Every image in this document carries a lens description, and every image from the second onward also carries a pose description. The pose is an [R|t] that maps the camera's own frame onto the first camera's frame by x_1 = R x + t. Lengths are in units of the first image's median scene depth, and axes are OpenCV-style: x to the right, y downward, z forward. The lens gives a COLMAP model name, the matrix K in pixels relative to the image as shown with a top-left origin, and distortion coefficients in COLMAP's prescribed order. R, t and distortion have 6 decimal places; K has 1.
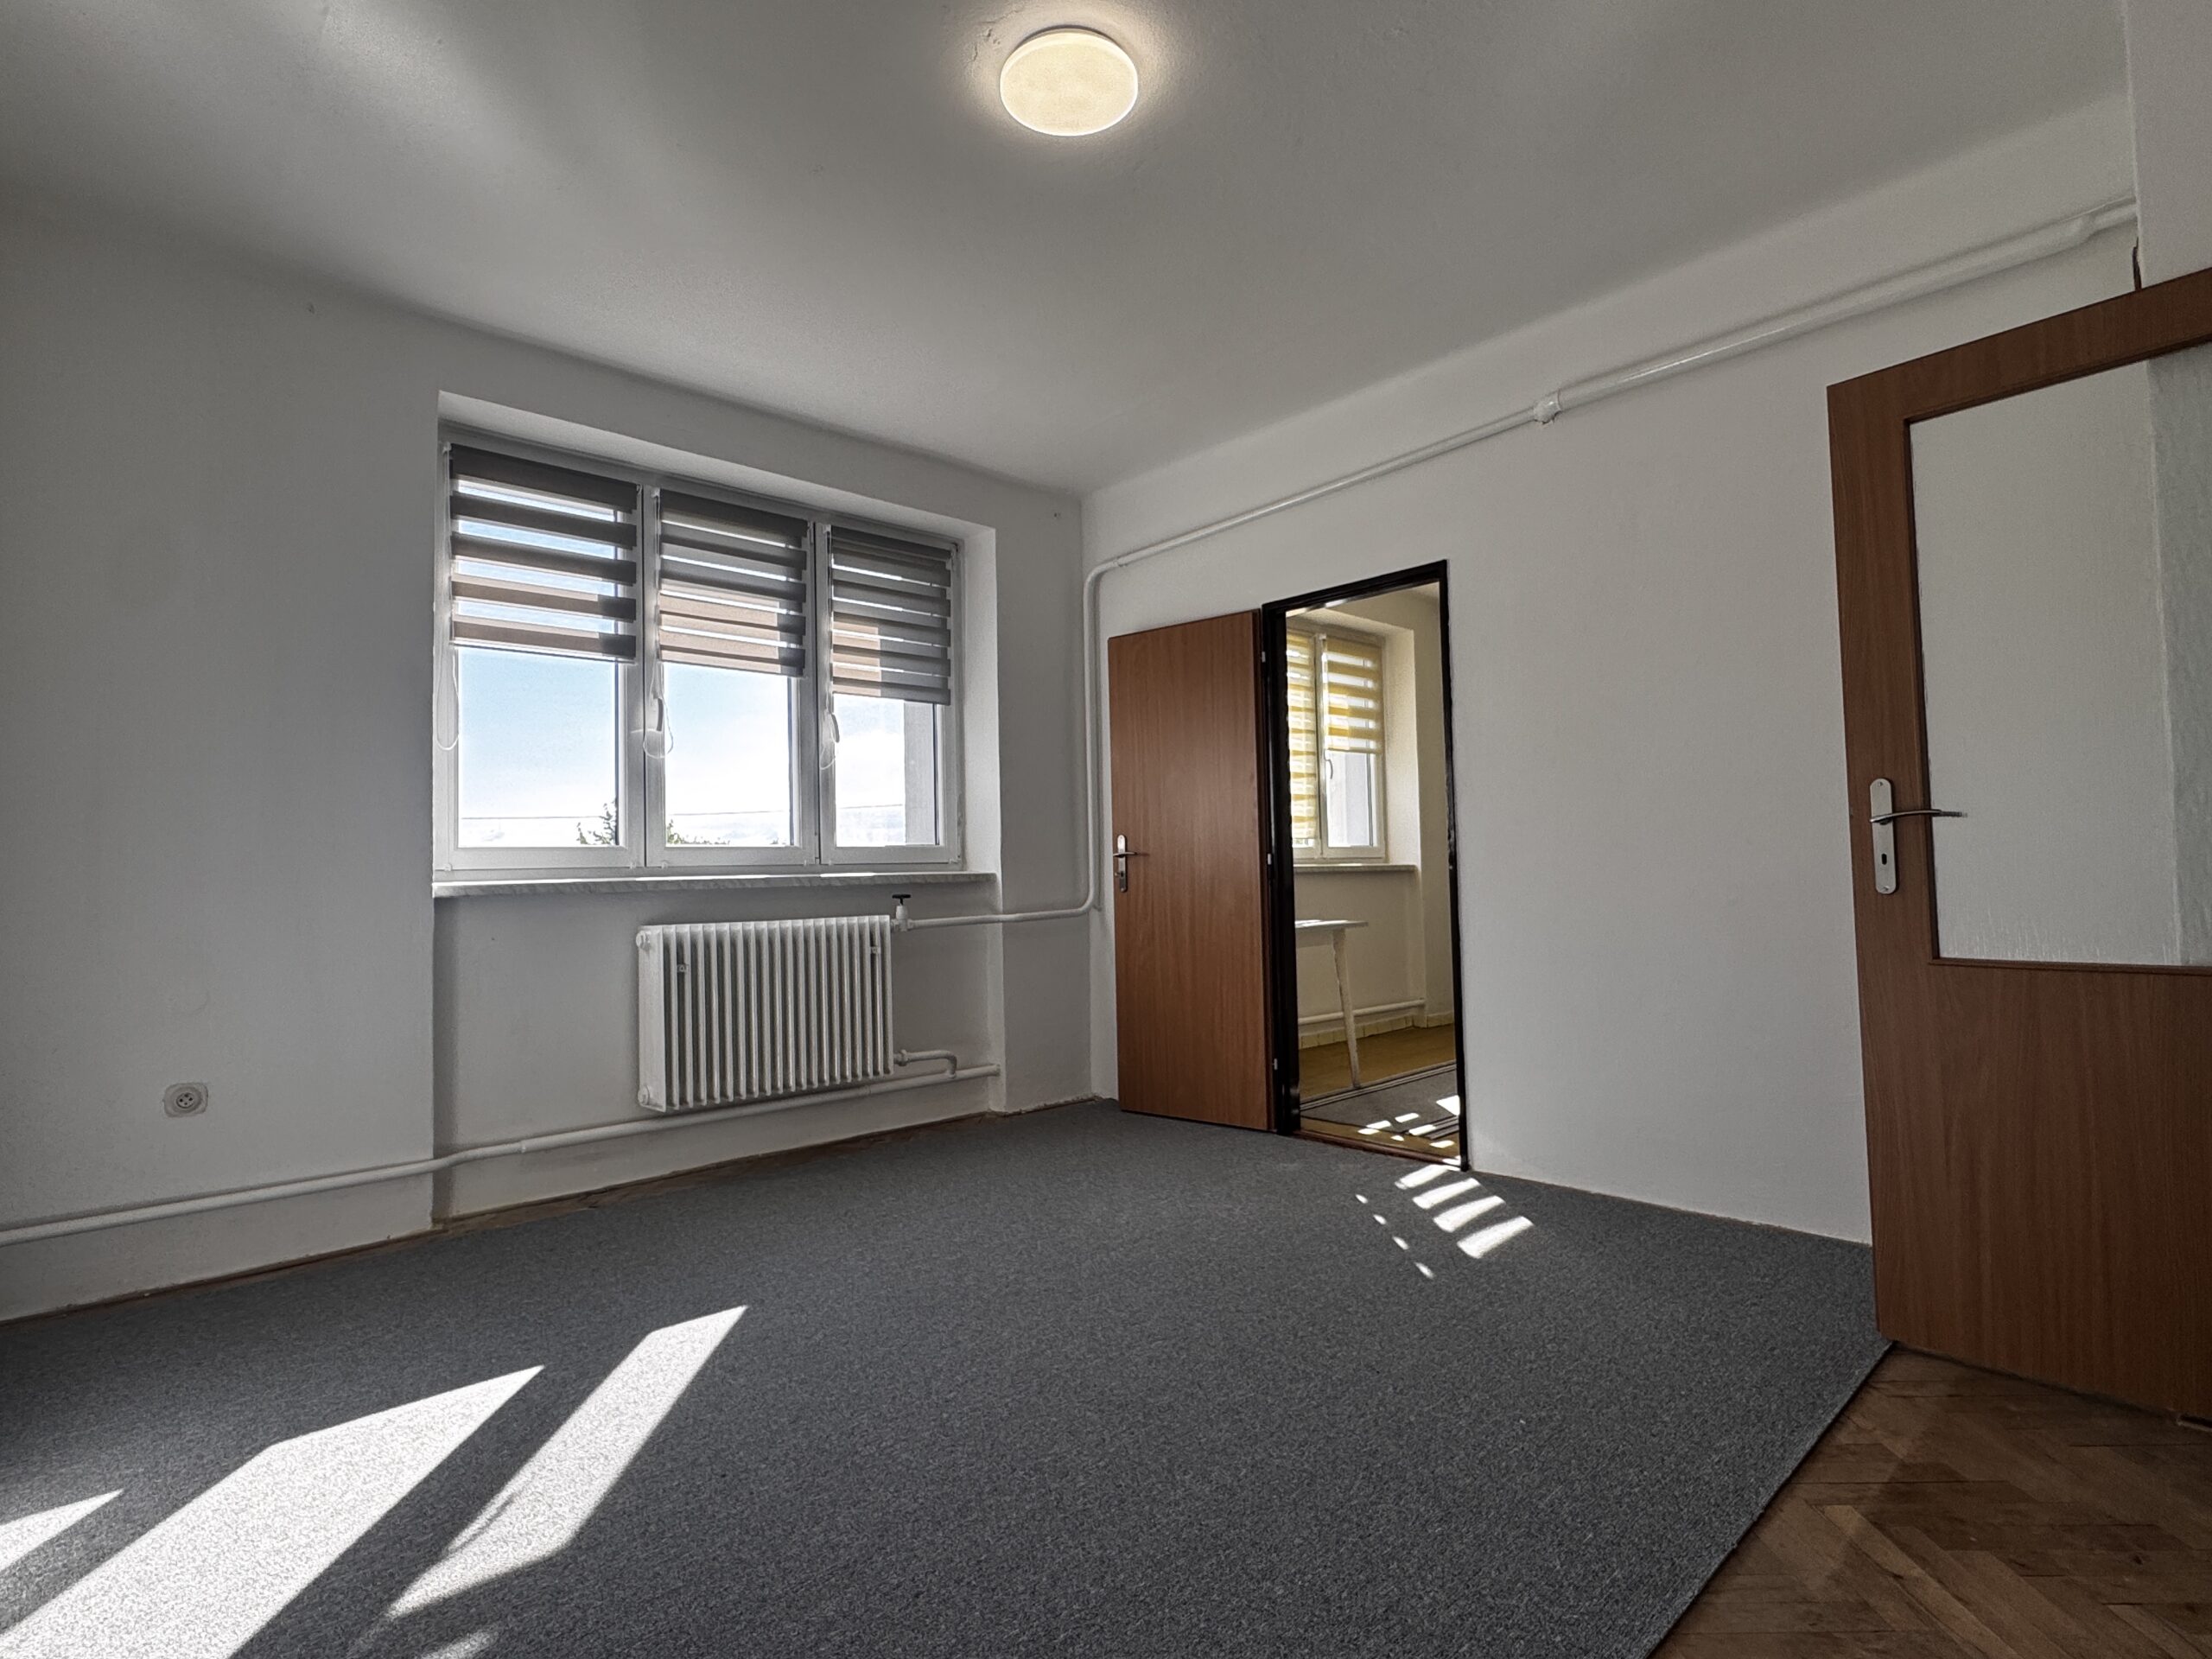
lens RADIAL K [[1123.1, 0, 1098.7], [0, 1123.1, 830.3], [0, 0, 1]] dist [0.001302, 0.000948]
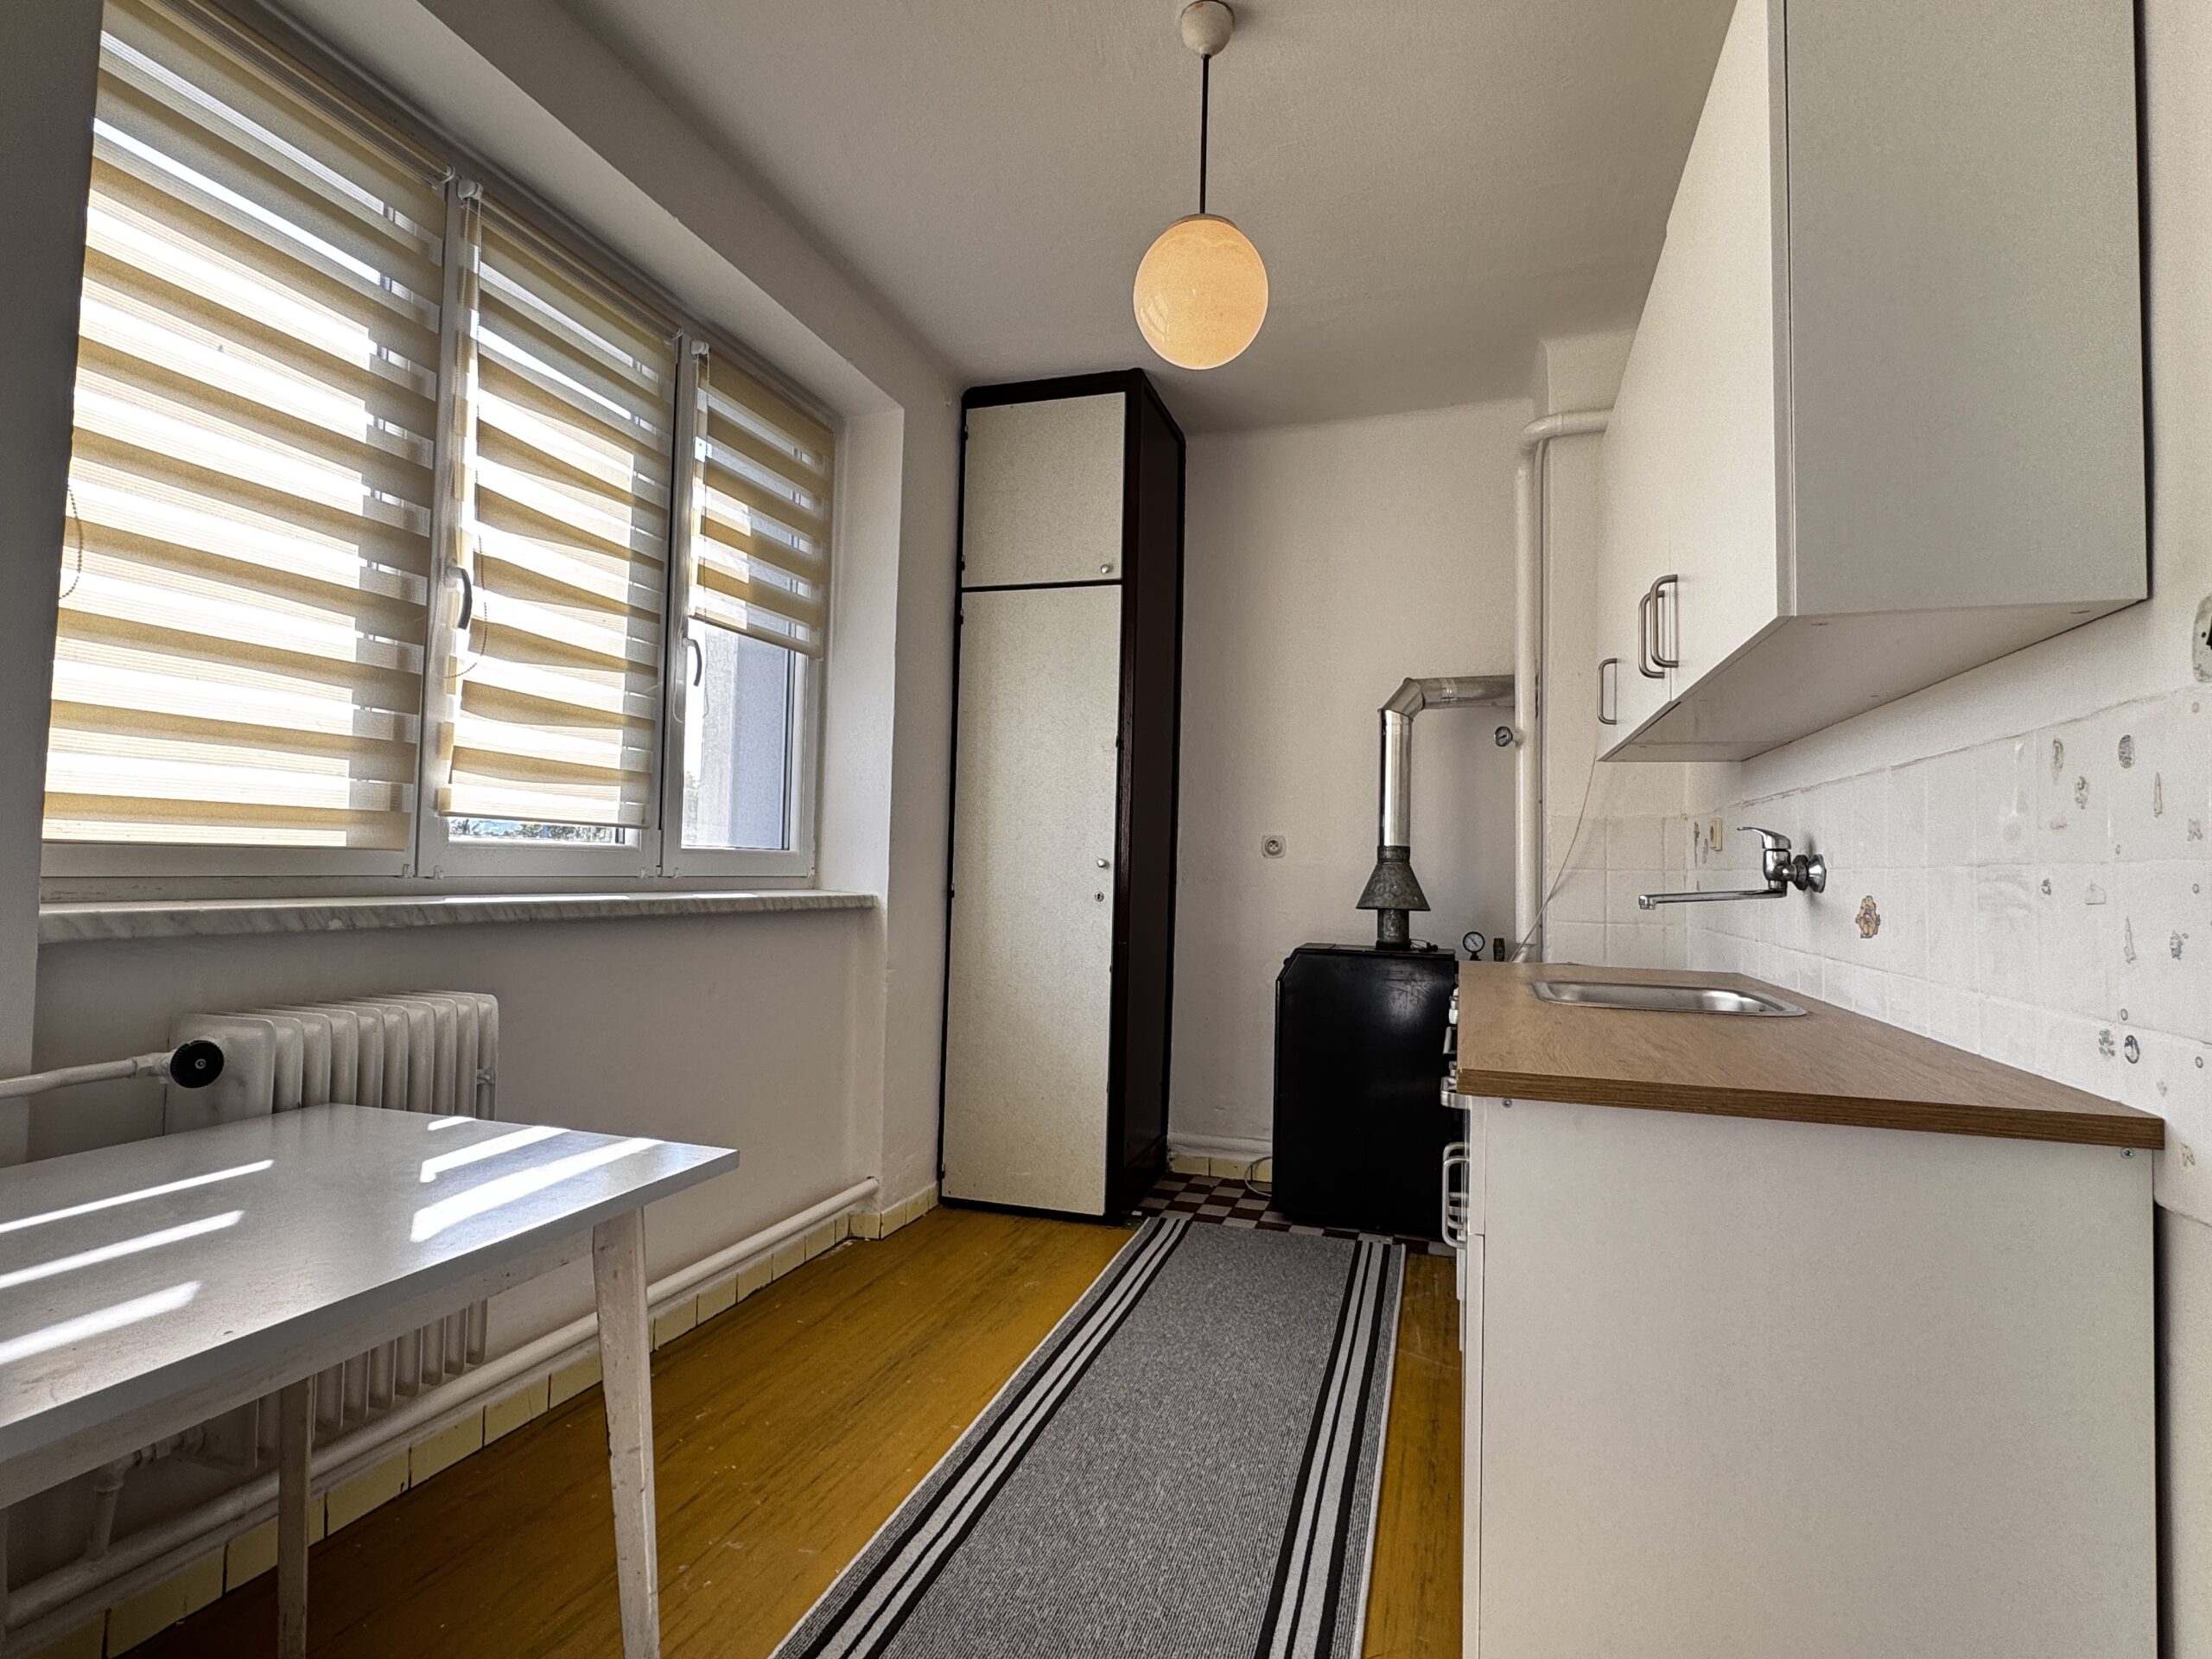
lens RADIAL K [[1123.1, 0, 1103.2], [0, 1123.1, 827.8], [0, 0, 1]] dist [0.001302, 0.000948]
pose [[0.874637, 0.060082, 0.481041, 0.136716], [-0.059577, 0.998090, -0.016338, 0.004502], [-0.481103, -0.014369, 0.876546, 0.540972]]
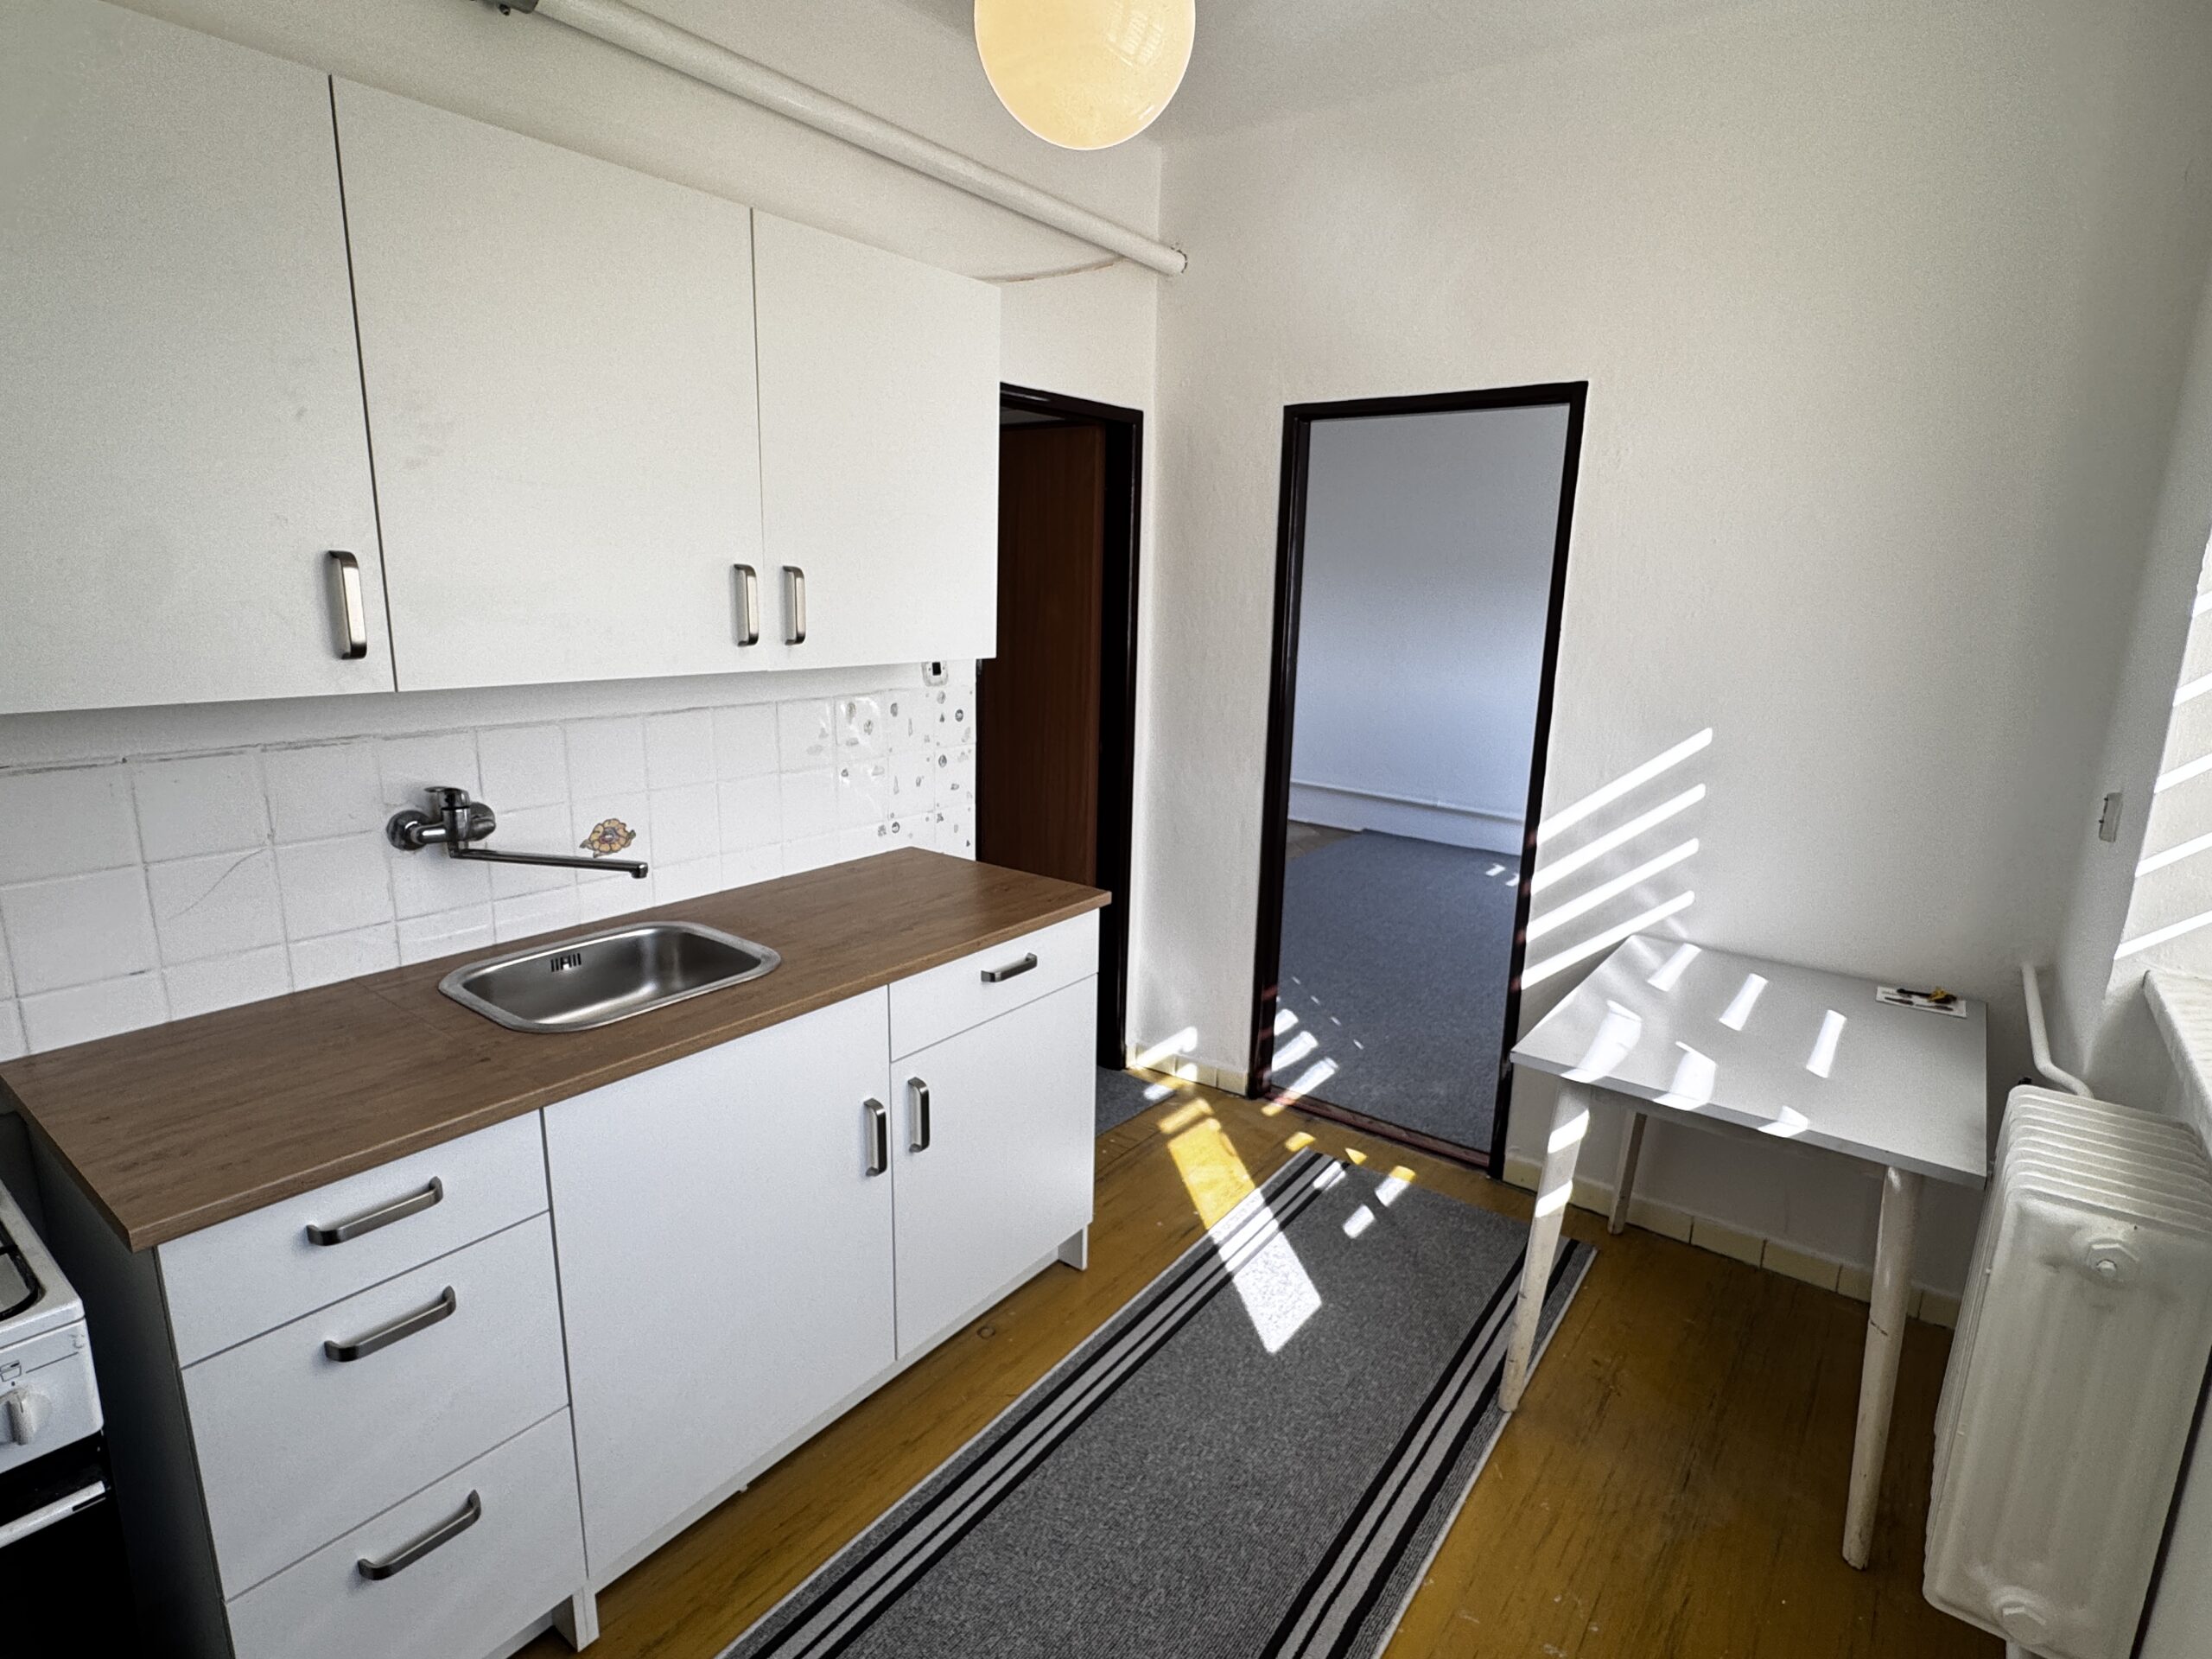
lens RADIAL K [[1128.0, 0, 1105.4], [0, 1128.0, 824.5], [0, 0, 1]] dist [-0.005200, 0.002890]
pose [[-0.986703, 0.032462, -0.159257, 0.512724], [0.002663, 0.982949, 0.183860, -0.101111], [0.162510, 0.180991, -0.969965, 1.446795]]
